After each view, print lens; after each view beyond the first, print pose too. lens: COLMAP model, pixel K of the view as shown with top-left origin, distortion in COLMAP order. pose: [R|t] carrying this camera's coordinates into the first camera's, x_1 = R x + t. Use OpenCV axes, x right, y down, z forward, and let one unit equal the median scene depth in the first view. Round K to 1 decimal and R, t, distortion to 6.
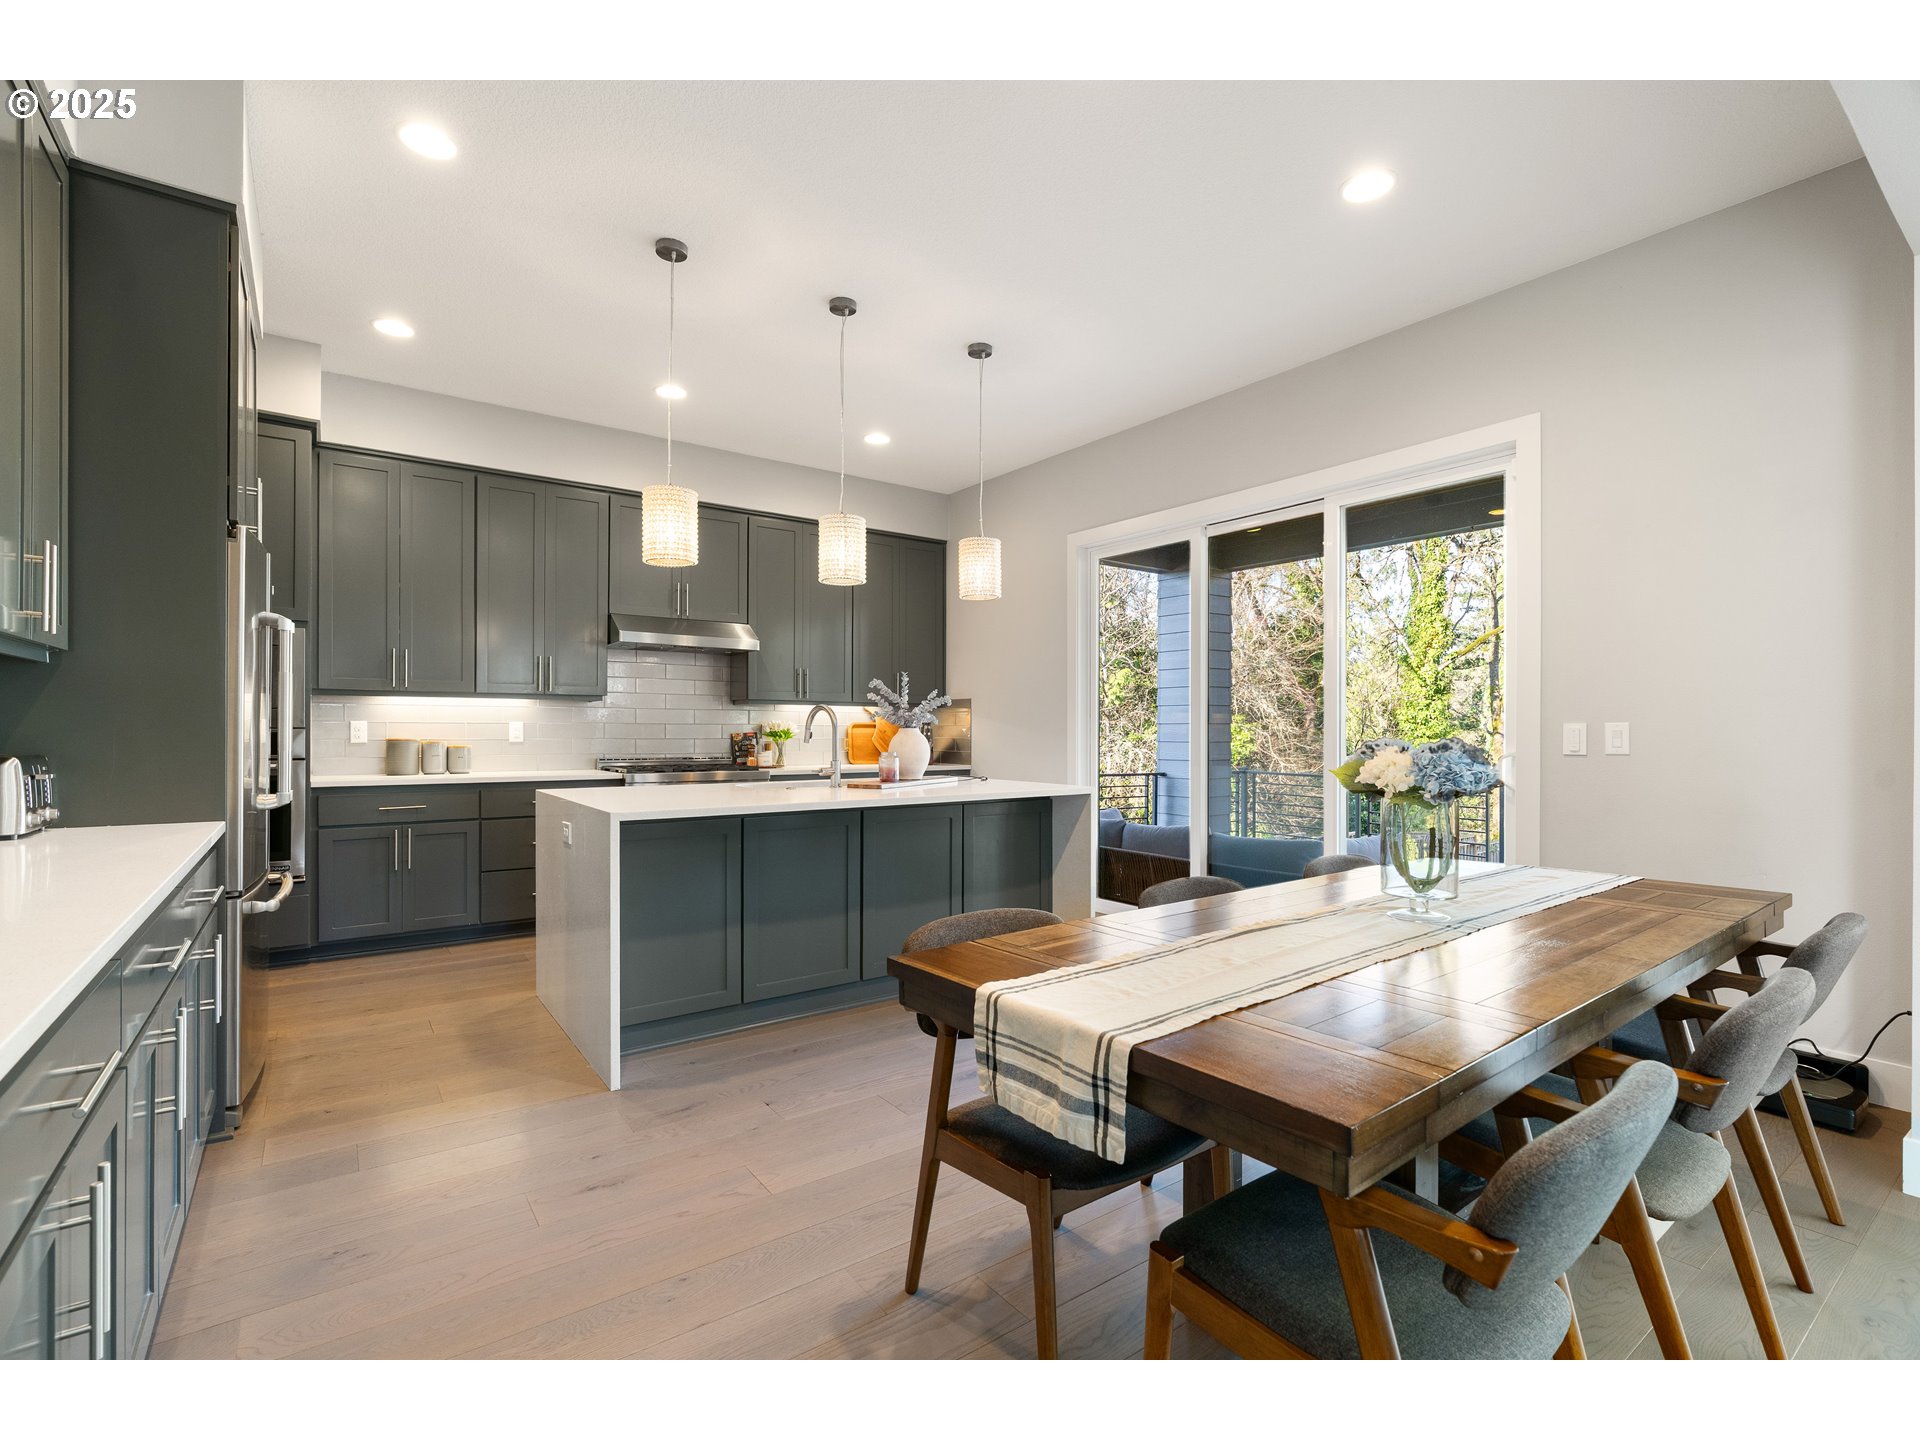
lens RADIAL K [[827.8, 0, 942.4], [0, 827.8, 724.9], [0, 0, 1]] dist [-0.009896, 0.000595]
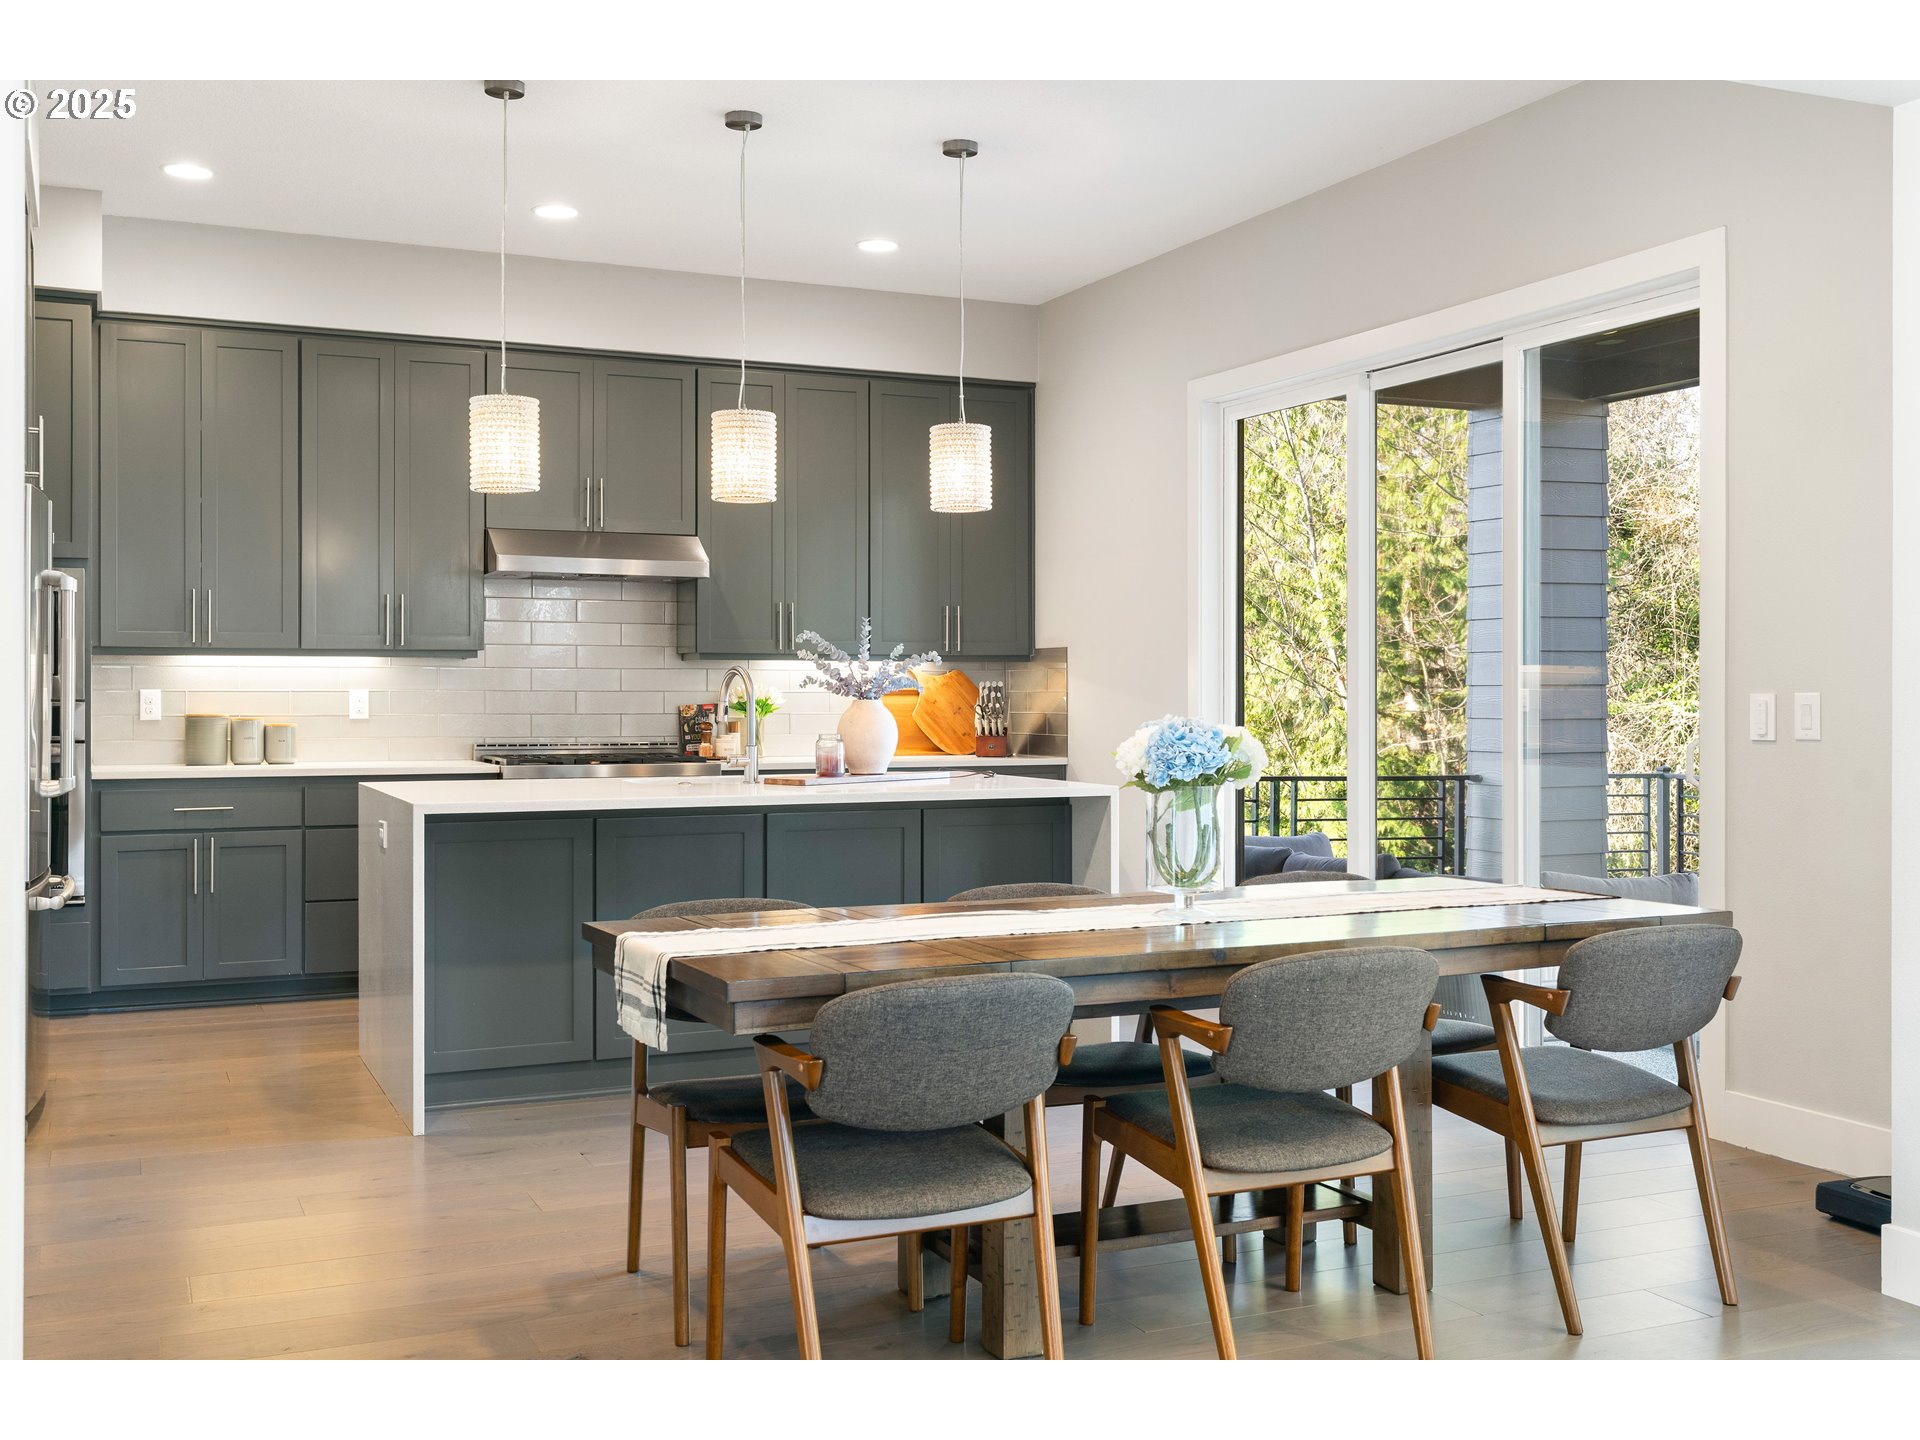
lens RADIAL K [[1749.8, 0, 955.5], [0, 1749.8, 674.9], [0, 0, 1]] dist [0.004922, -0.023469]
pose [[0.981665, -0.003725, -0.190580, 0.290240], [0.002940, 0.999986, -0.004405, -0.009289], [0.190594, 0.003764, 0.981662, -0.389220]]
